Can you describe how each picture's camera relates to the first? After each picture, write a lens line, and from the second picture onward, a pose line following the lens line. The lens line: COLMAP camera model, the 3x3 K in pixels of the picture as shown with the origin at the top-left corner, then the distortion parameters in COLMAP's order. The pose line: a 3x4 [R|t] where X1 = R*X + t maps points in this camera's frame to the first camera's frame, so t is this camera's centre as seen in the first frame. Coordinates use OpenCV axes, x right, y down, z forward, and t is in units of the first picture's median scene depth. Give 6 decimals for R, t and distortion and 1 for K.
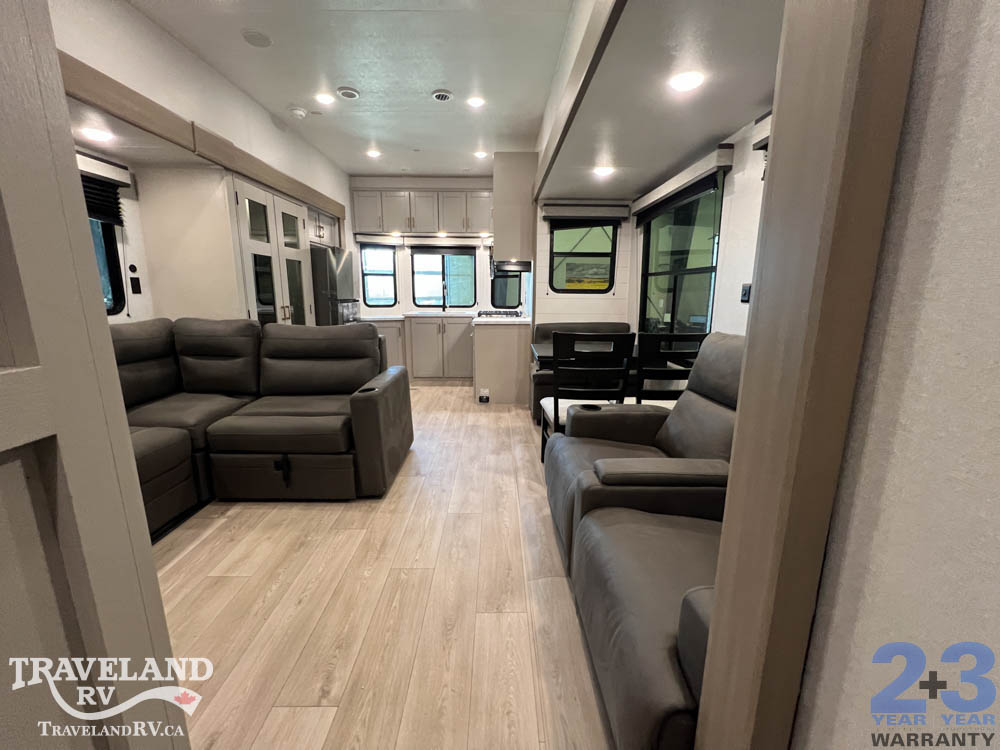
lens RADIAL K [[398.0, 0, 495.9], [0, 398.0, 372.1], [0, 0, 1]] dist [-0.007009, 0.001081]
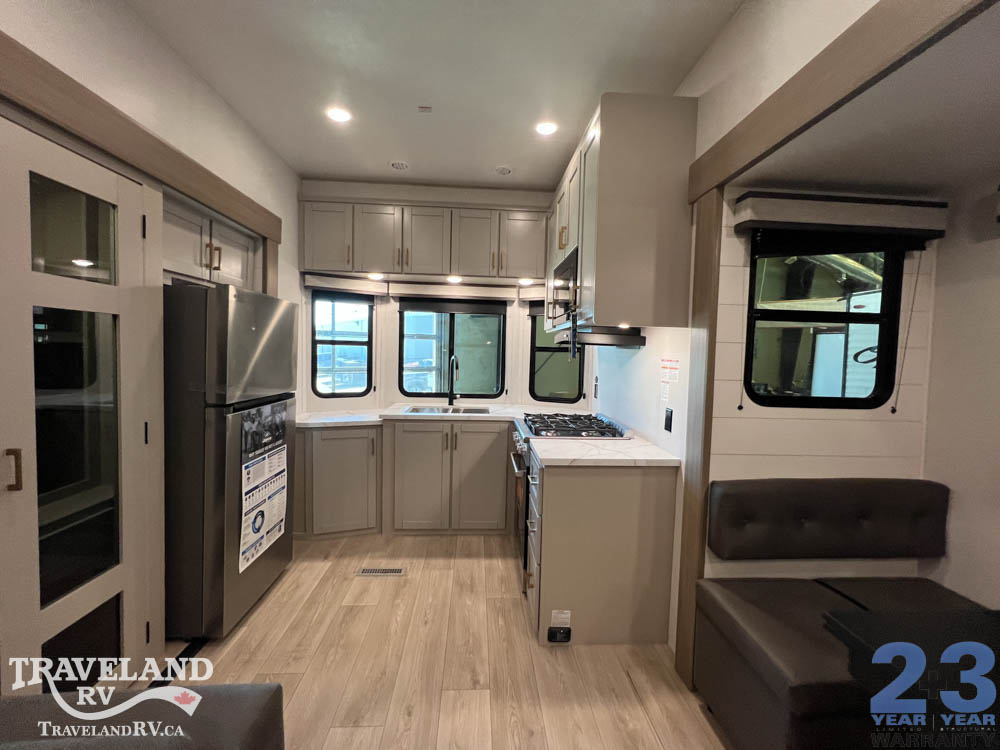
lens RADIAL K [[398.0, 0, 497.6], [0, 398.0, 371.2], [0, 0, 1]] dist [-0.007009, 0.001081]
pose [[0.998336, 0.017514, 0.054946, -0.103128], [-0.008962, 0.988311, -0.152186, -0.122239], [-0.056969, 0.151440, 0.986823, 0.437812]]
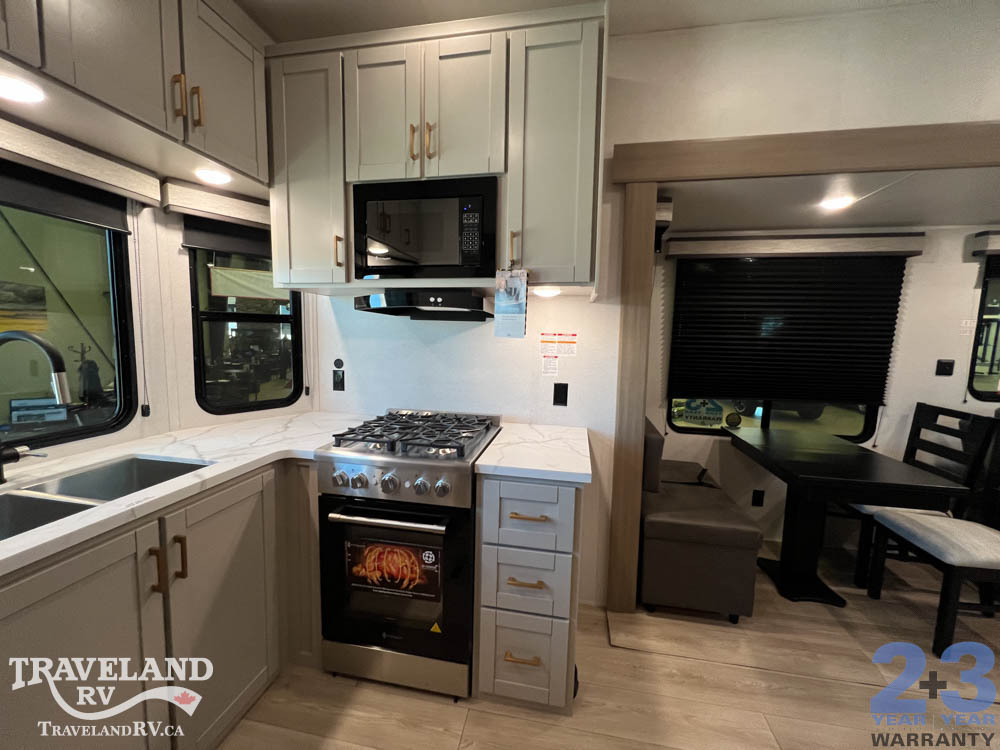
lens RADIAL K [[398.0, 0, 496.2], [0, 398.0, 373.1], [0, 0, 1]] dist [-0.007009, 0.001081]
pose [[0.182267, -0.094068, 0.978739, -0.291500], [0.179815, 0.981815, 0.060877, -0.187281], [-0.966667, 0.164896, 0.195868, 0.780859]]
